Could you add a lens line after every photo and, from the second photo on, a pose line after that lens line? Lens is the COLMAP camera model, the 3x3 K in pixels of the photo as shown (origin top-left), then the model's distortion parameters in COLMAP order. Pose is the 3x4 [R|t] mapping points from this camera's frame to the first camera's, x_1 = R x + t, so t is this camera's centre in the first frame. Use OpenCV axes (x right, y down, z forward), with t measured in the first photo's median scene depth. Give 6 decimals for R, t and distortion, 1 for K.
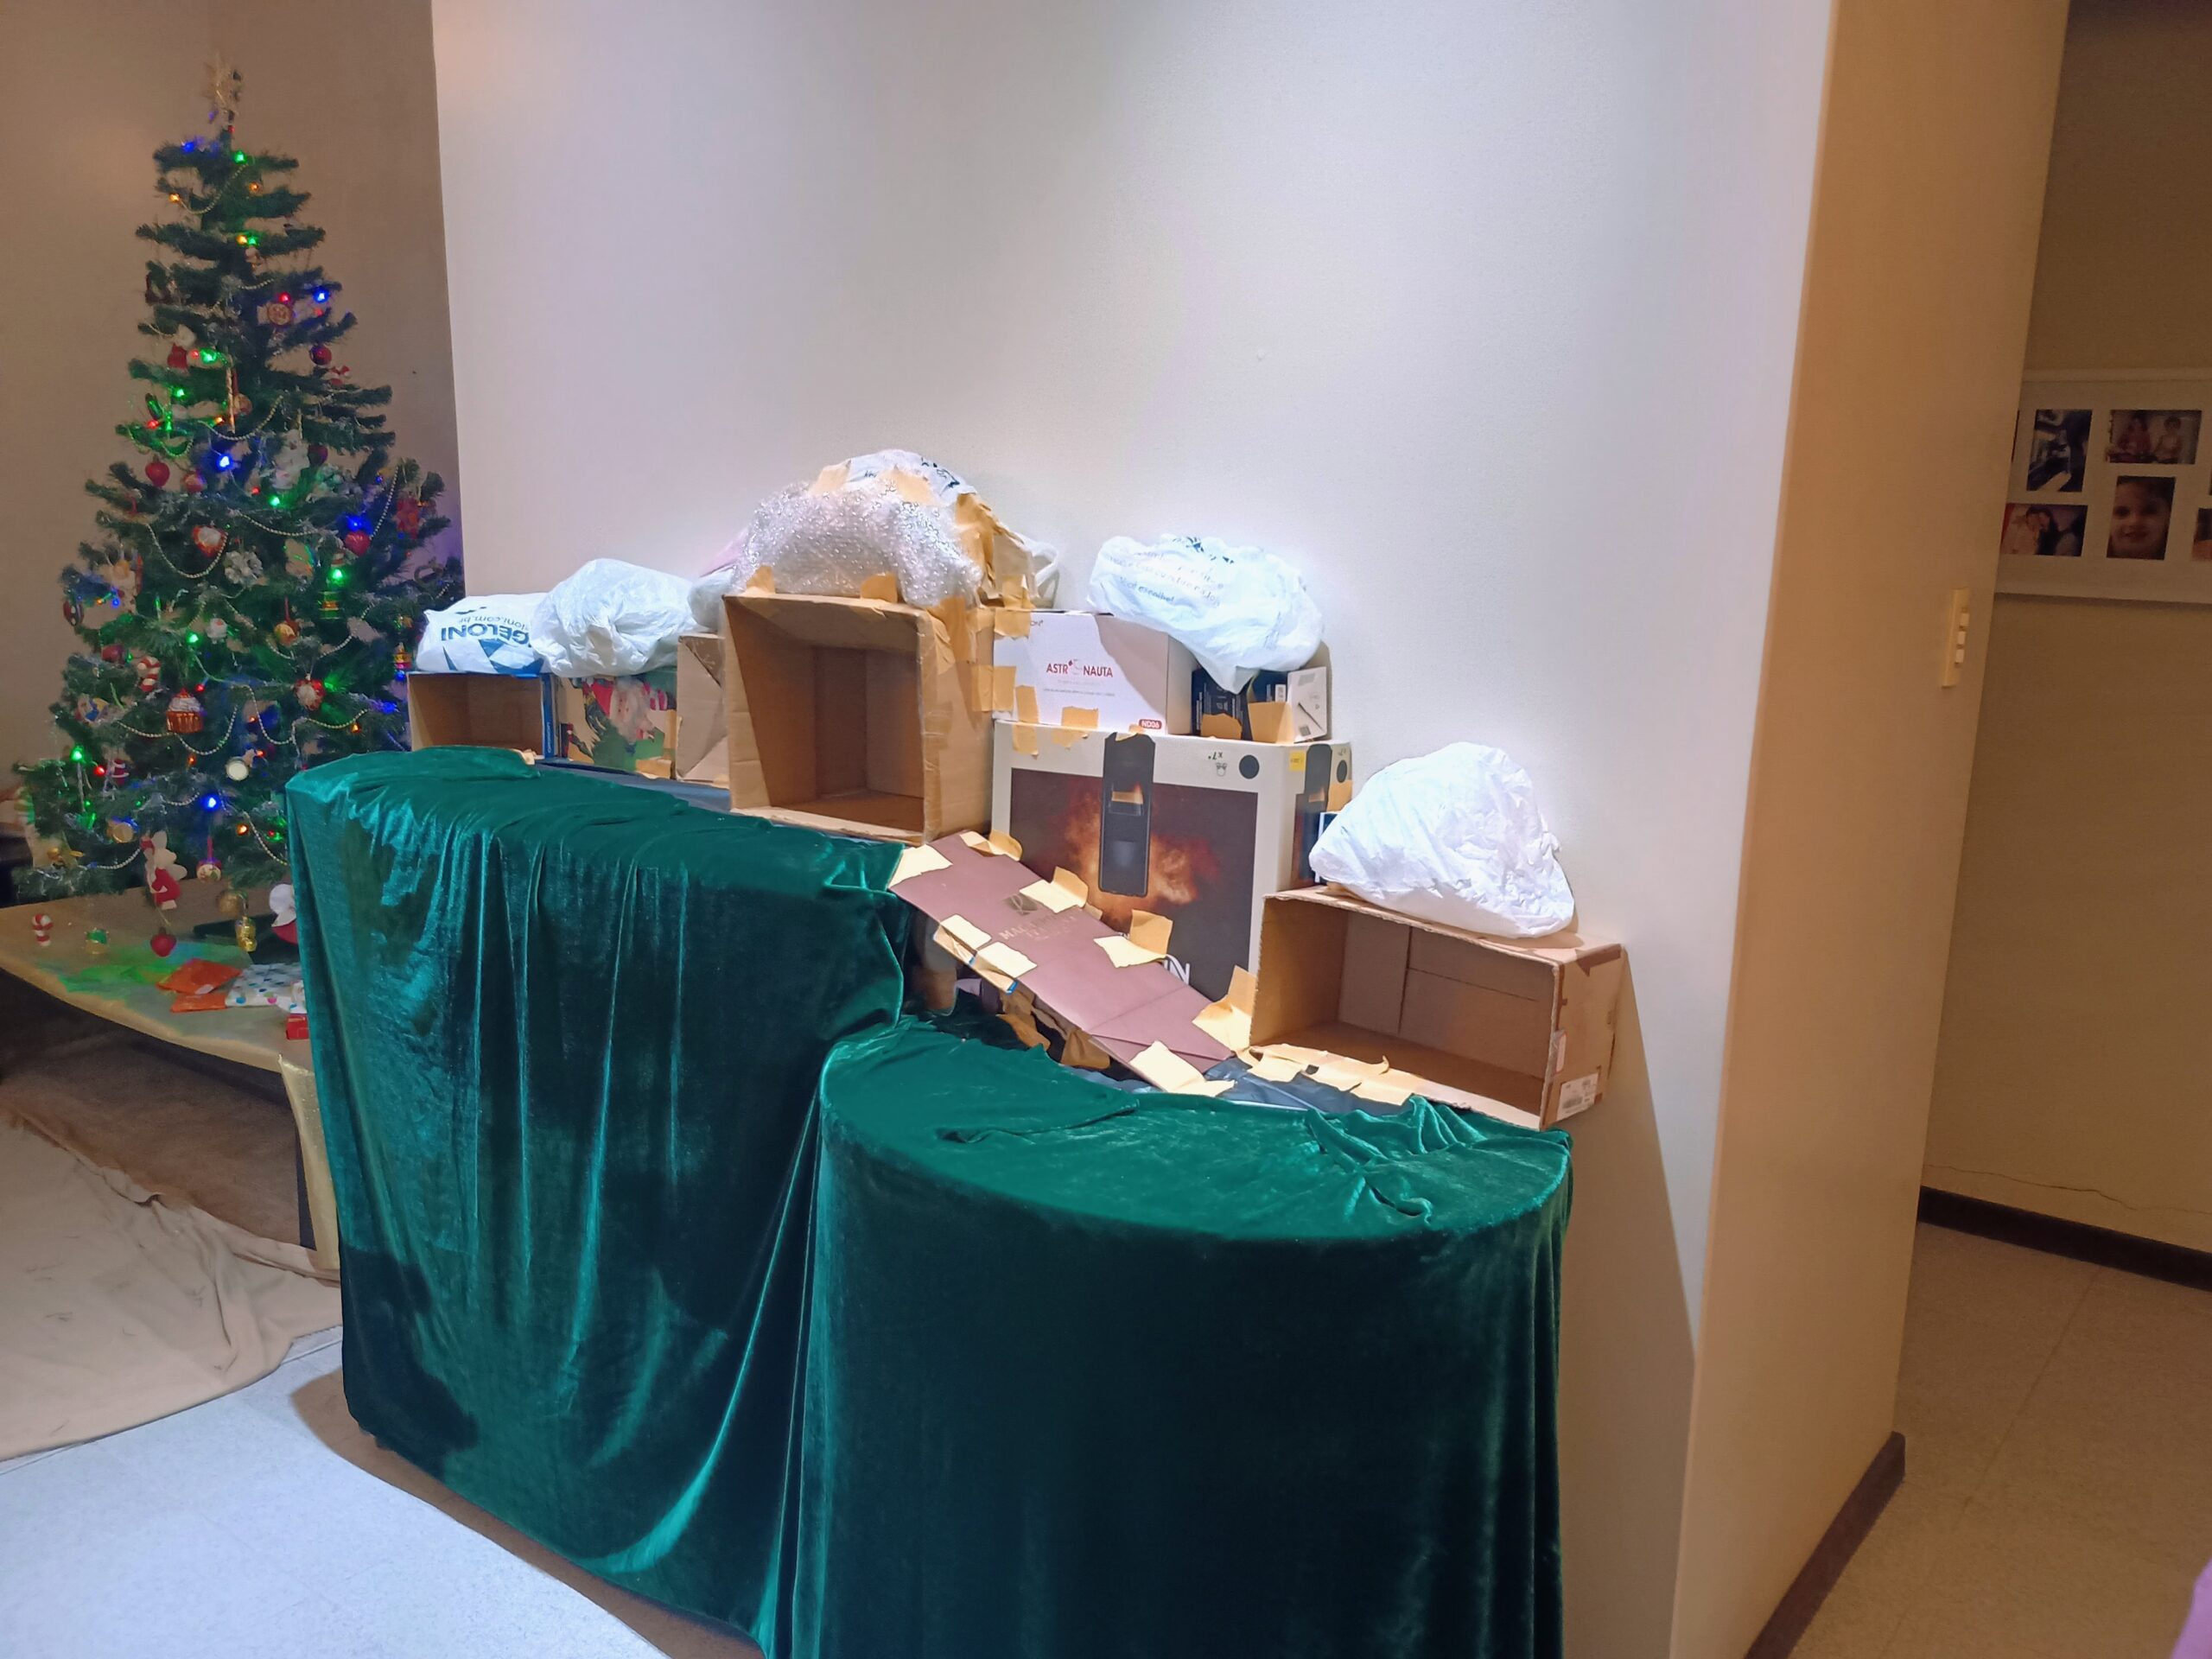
lens RADIAL K [[1965.8, 0, 1137.4], [0, 1965.8, 835.2], [0, 0, 1]] dist [0.065277, -0.092484]
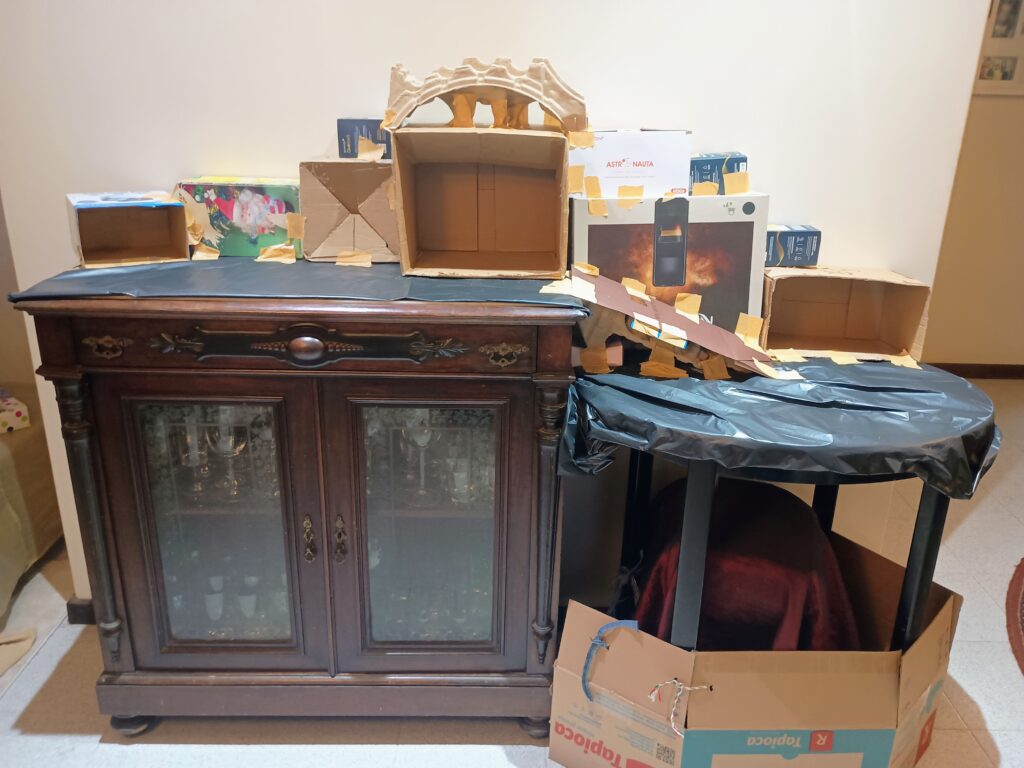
lens RADIAL K [[897.2, 0, 511.1], [0, 897.2, 399.4], [0, 0, 1]] dist [0.107710, -0.089650]
pose [[0.805277, -0.219303, 0.550850, -0.513913], [0.109778, 0.968164, 0.224960, -0.061605], [-0.582647, -0.120684, 0.803715, 0.315120]]
